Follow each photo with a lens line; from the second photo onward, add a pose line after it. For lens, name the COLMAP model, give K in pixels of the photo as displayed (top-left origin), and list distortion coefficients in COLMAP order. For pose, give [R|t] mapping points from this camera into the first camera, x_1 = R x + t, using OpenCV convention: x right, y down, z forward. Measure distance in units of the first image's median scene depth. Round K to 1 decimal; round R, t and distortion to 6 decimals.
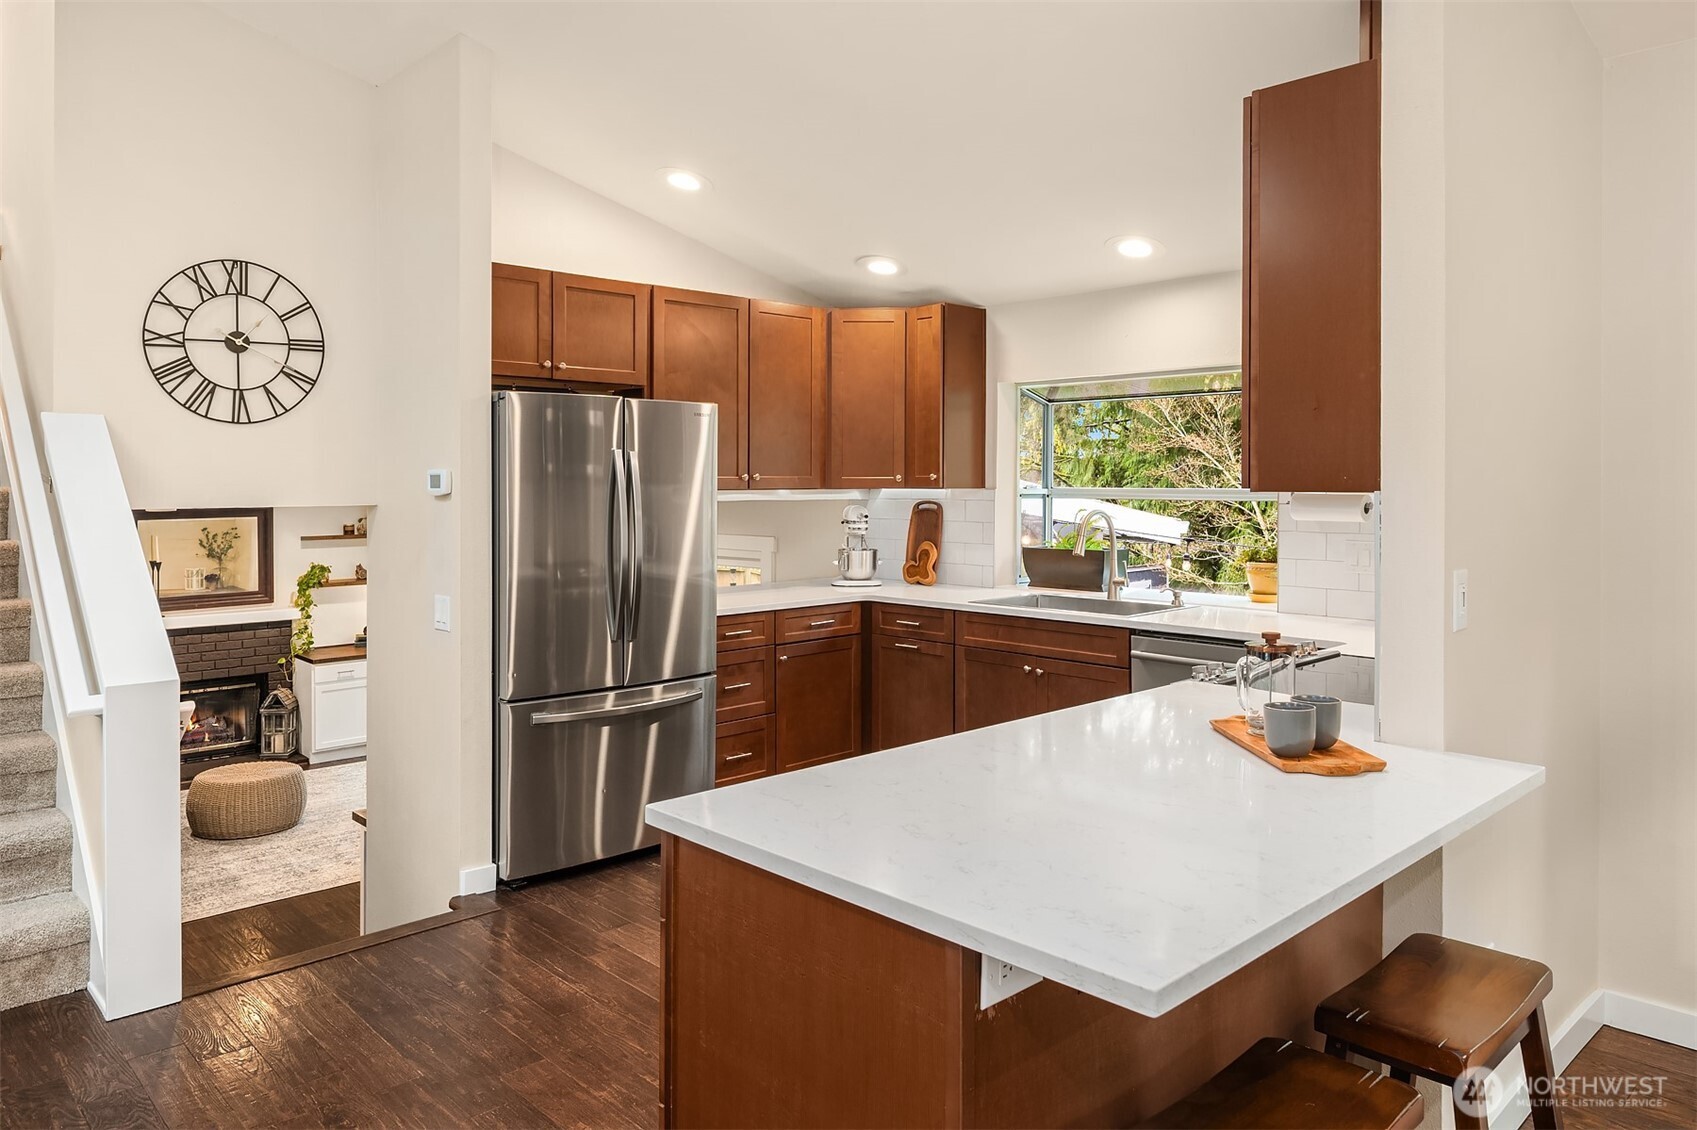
lens RADIAL K [[1147.2, 0, 839.7], [0, 1147.2, 495.5], [0, 0, 1]] dist [-0.002545, -0.001909]
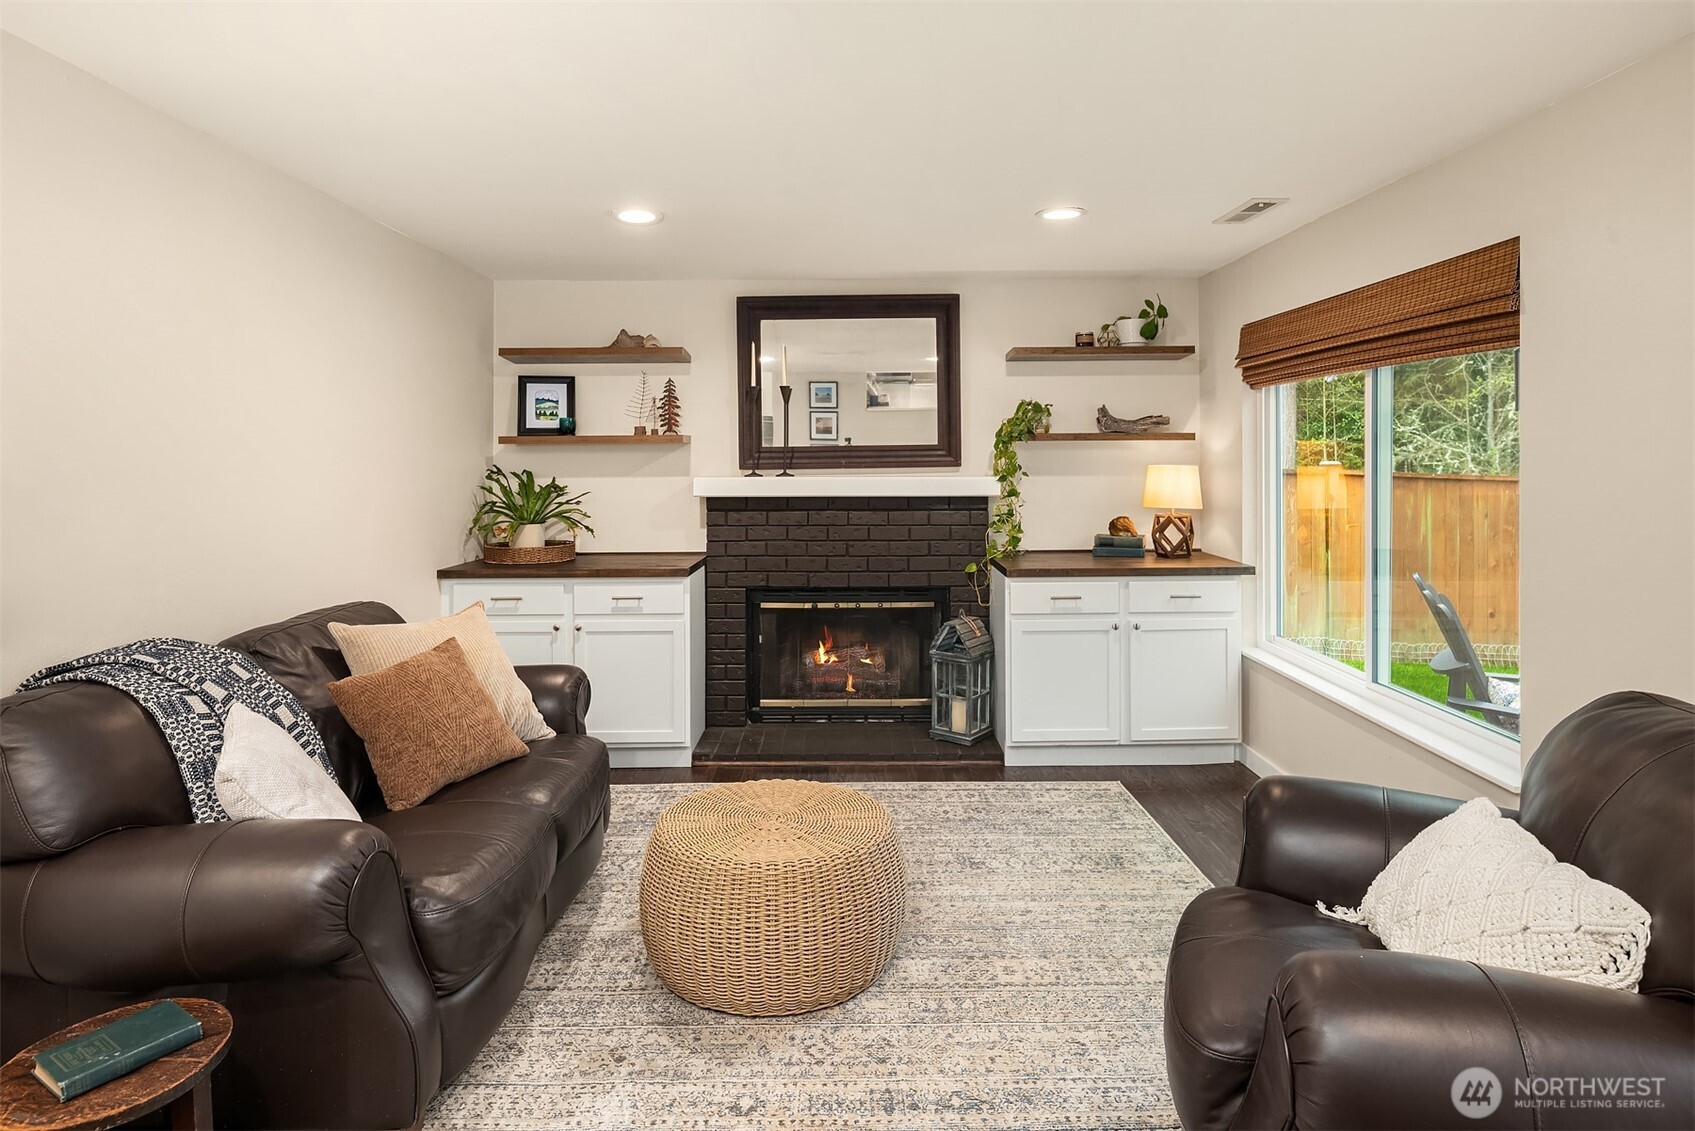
lens RADIAL K [[974.1, 0, 843.4], [0, 974.1, 427.6], [0, 0, 1]] dist [-0.002153, -0.000816]
pose [[0.736793, -0.015616, -0.675938, -0.204241], [-0.004823, 0.999586, -0.028350, 0.088268], [0.676101, 0.024148, 0.736413, 0.597181]]
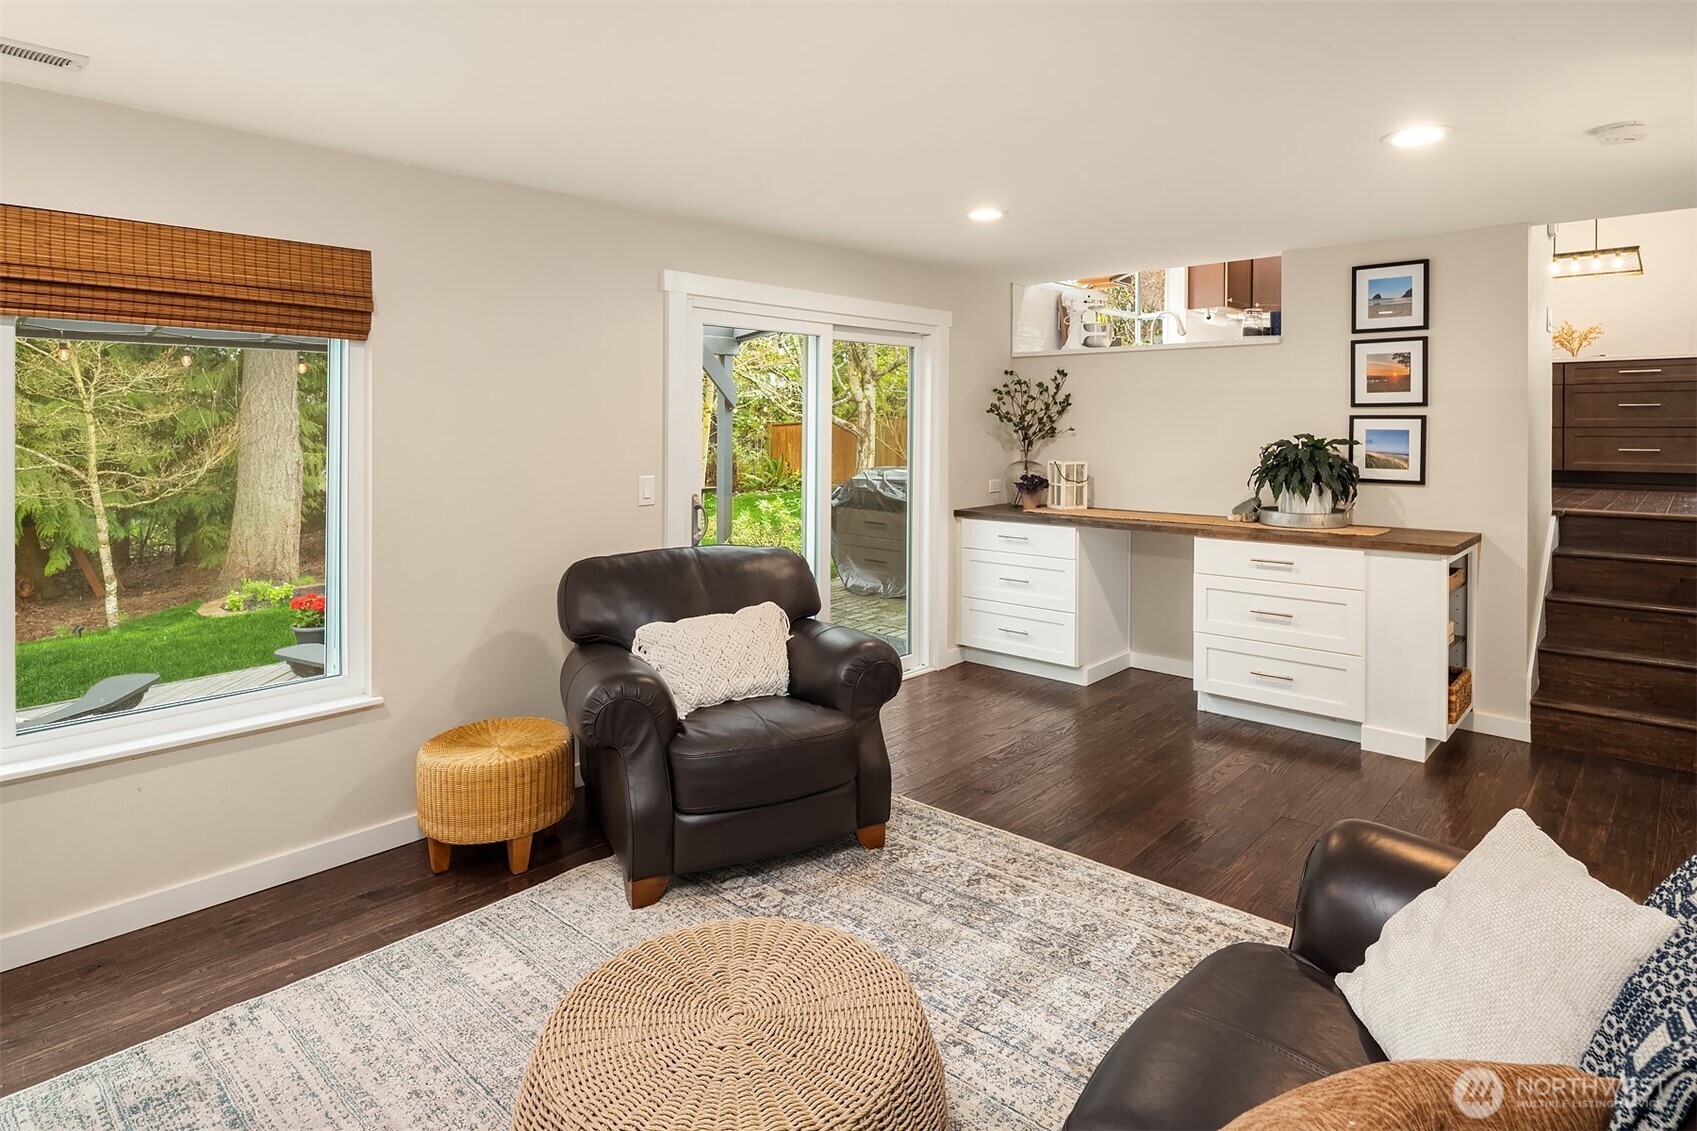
lens RADIAL K [[975.2, 0, 867.2], [0, 975.2, 438.5], [0, 0, 1]] dist [-0.002153, -0.000816]
pose [[-0.117572, -0.004311, 0.993055, -0.578659], [0.007516, 0.999958, 0.005231, 0.089498], [-0.993036, 0.008079, -0.117535, 0.785764]]
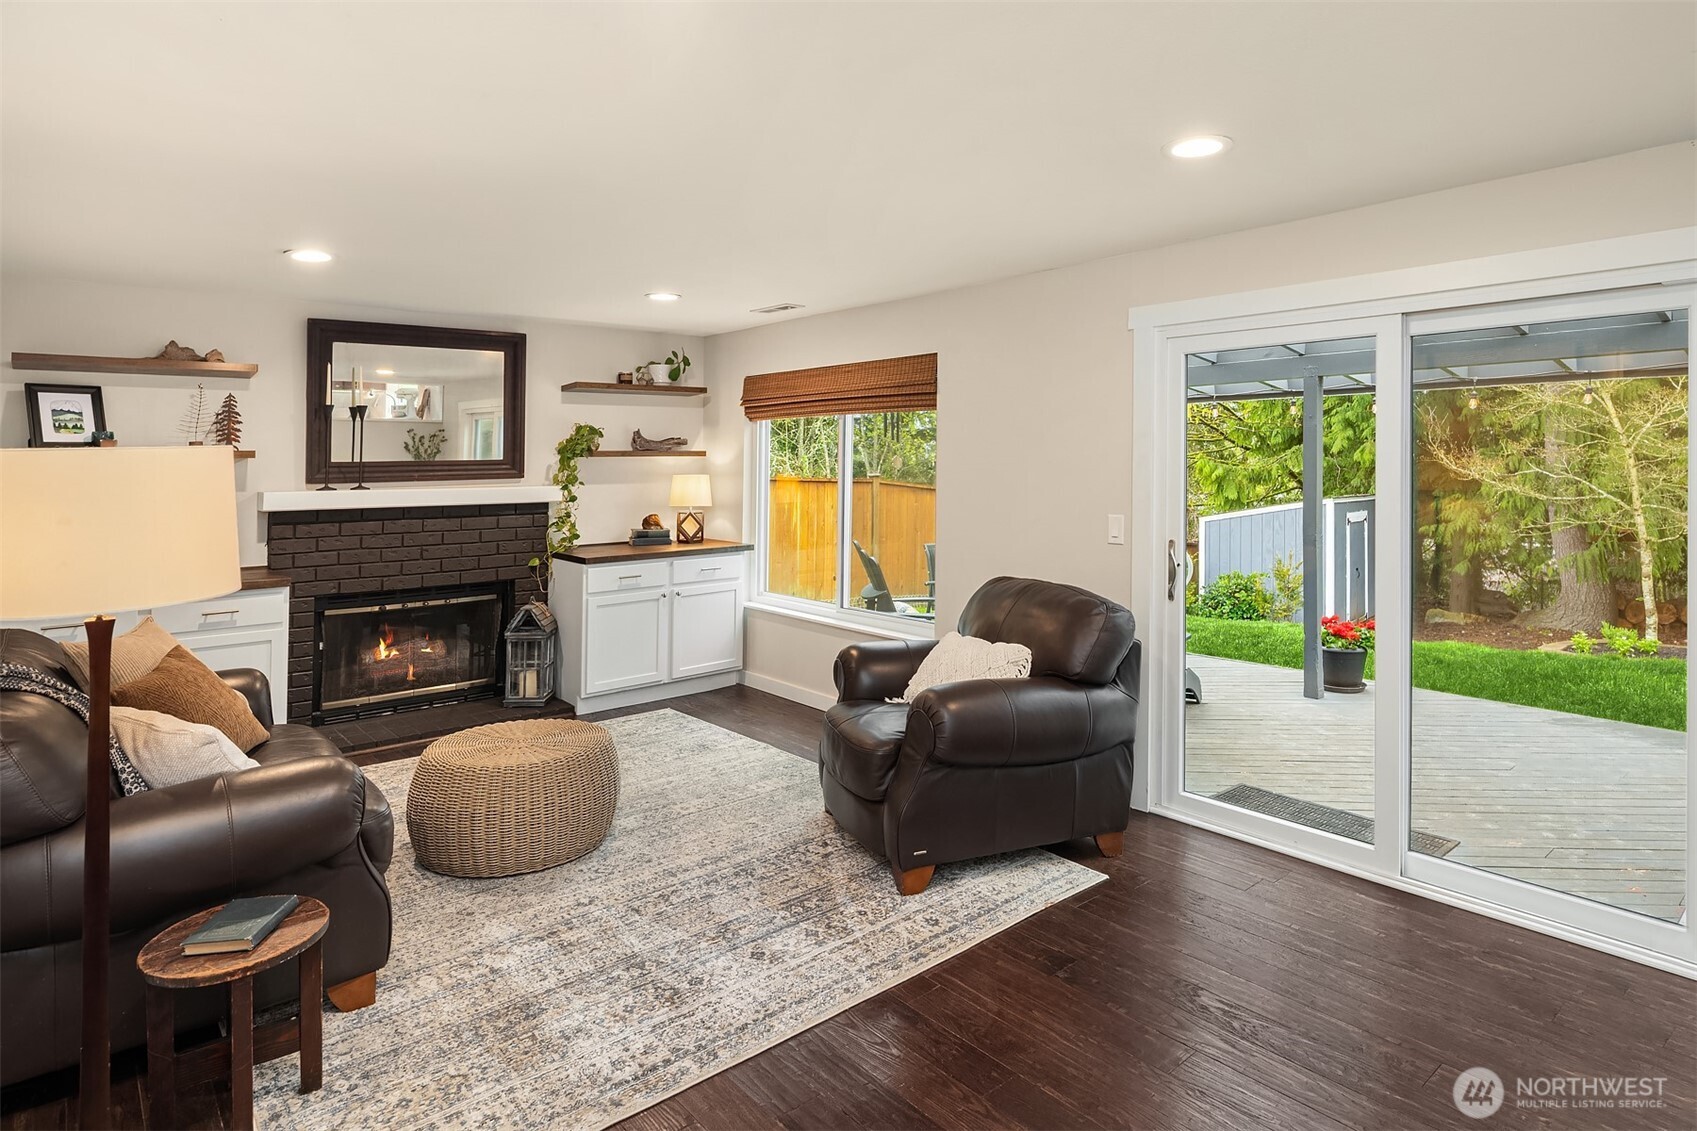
lens RADIAL K [[975.2, 0, 888.0], [0, 975.2, 425.0], [0, 0, 1]] dist [-0.002153, -0.000816]
pose [[0.999339, -0.000930, -0.036353, -0.252737], [-0.000514, 0.999211, -0.039716, 0.084996], [0.036361, 0.039709, 0.998549, 0.419081]]
